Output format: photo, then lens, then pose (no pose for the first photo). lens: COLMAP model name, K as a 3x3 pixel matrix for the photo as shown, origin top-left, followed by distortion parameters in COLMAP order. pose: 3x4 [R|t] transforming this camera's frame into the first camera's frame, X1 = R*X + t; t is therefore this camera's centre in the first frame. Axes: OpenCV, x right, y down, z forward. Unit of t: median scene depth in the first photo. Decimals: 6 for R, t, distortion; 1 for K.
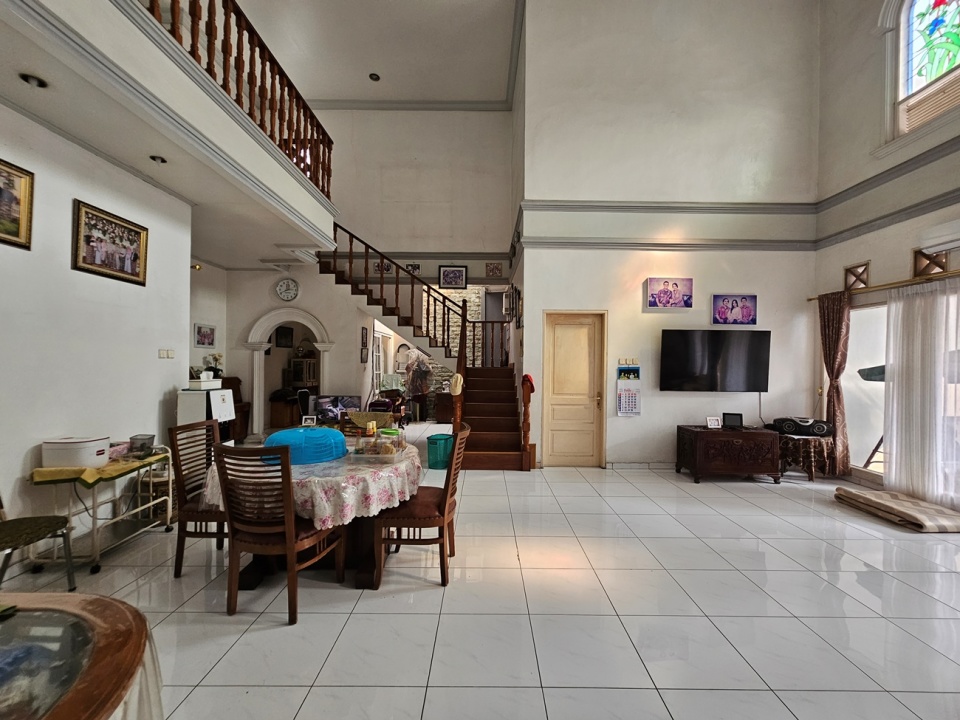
lens RADIAL K [[392.4, 0, 483.5], [0, 392.4, 363.7], [0, 0, 1]] dist [0.000068, -0.000372]
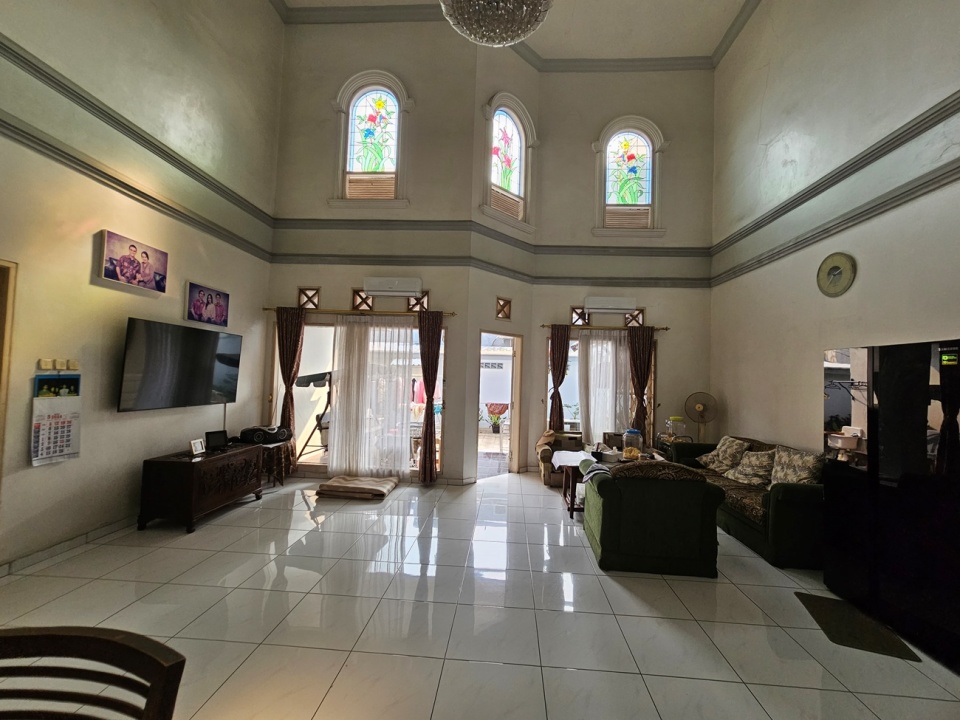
lens RADIAL K [[392.4, 0, 484.2], [0, 392.4, 364.6], [0, 0, 1]] dist [0.000068, -0.000372]
pose [[0.061997, 0.025548, 0.997749, -0.155274], [-0.034431, 0.999132, -0.023444, -0.013904], [-0.997482, -0.032900, 0.062823, 0.366531]]
